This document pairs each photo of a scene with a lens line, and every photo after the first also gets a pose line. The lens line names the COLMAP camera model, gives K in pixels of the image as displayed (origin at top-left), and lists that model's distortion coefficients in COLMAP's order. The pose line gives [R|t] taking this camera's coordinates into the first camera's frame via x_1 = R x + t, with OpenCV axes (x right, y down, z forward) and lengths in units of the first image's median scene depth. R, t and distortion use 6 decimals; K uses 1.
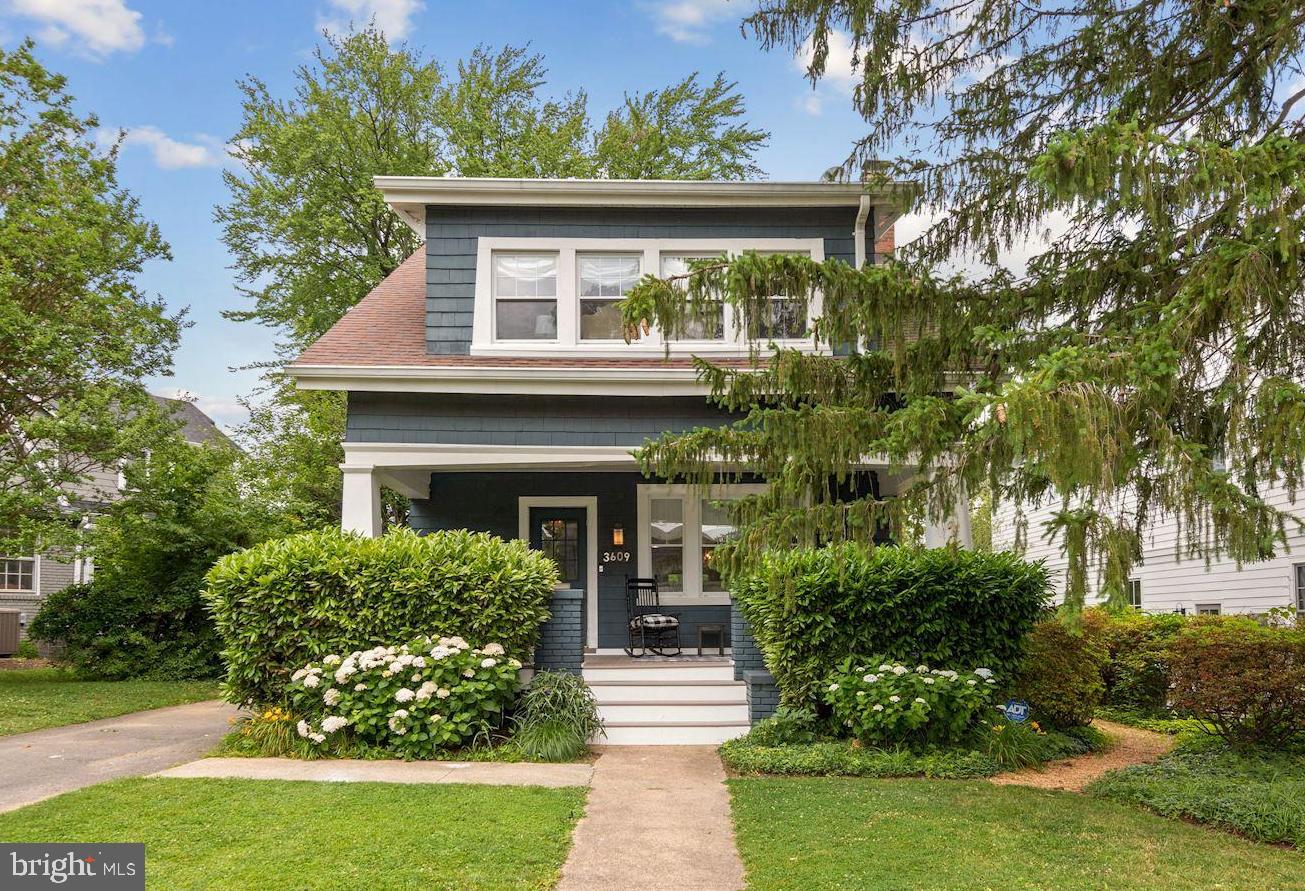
lens RADIAL K [[943.2, 0, 652.5], [0, 943.2, 445.5], [0, 0, 1]] dist [0.000200, -0.000047]
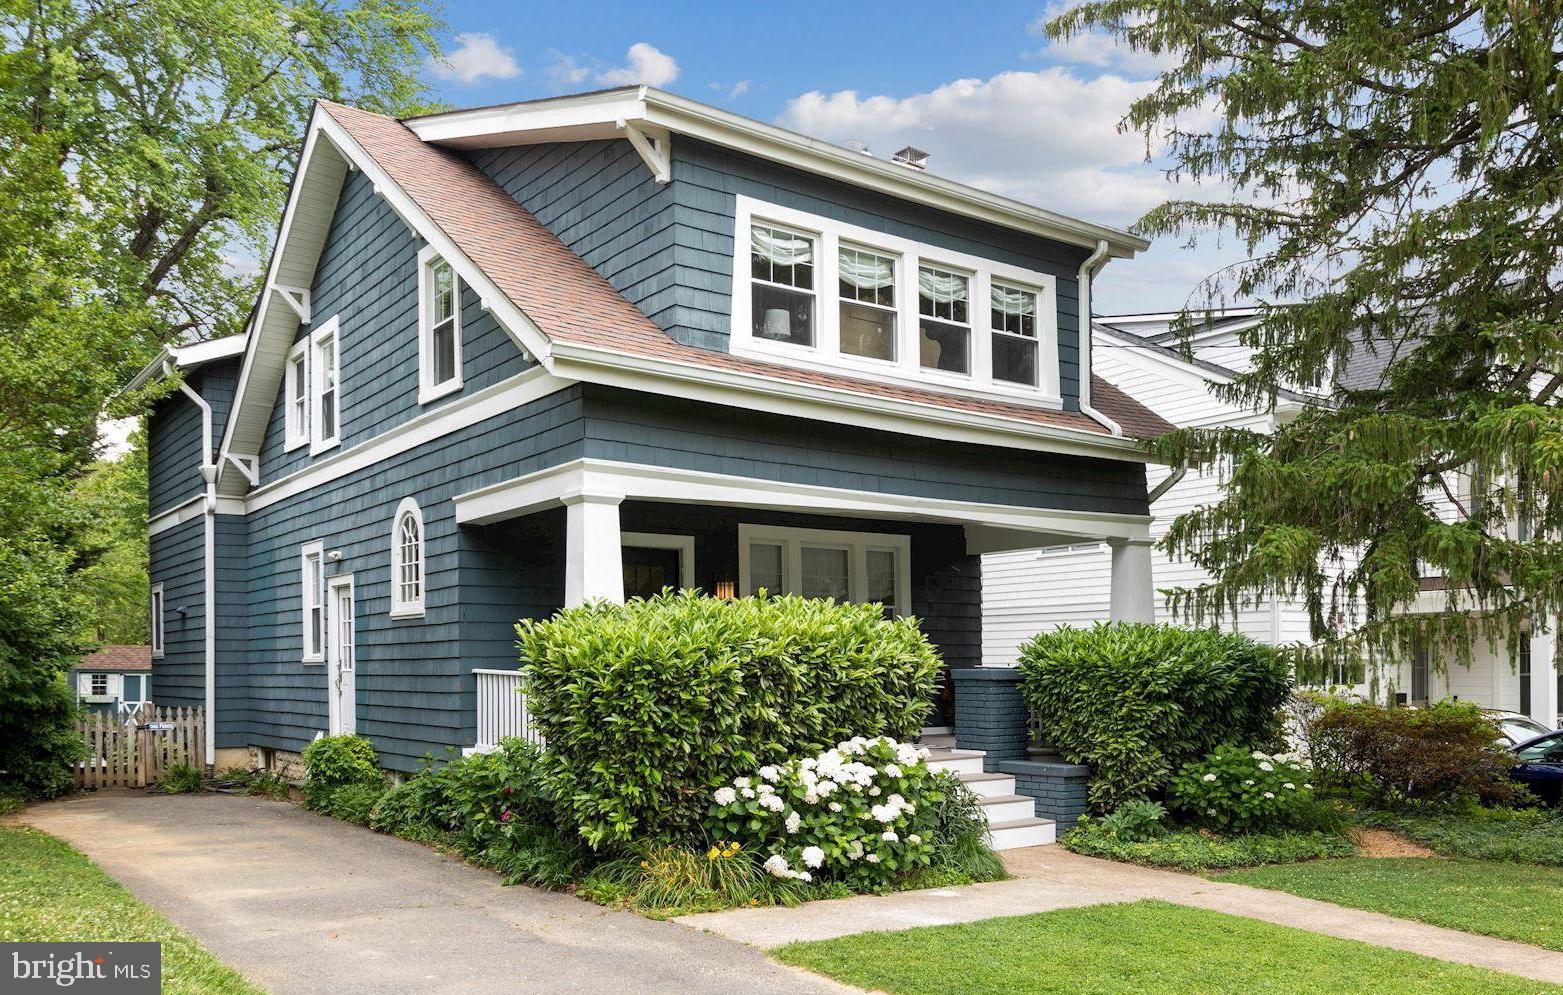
lens RADIAL K [[1259.3, 0, 781.5], [0, 1259.3, 497.5], [0, 0, 1]] dist [-0.000964, 0.000343]
pose [[0.818760, 0.077998, 0.568813, -0.714588], [-0.110814, 0.993569, 0.023265, -0.010742], [-0.563340, -0.082080, 0.822138, 0.148368]]
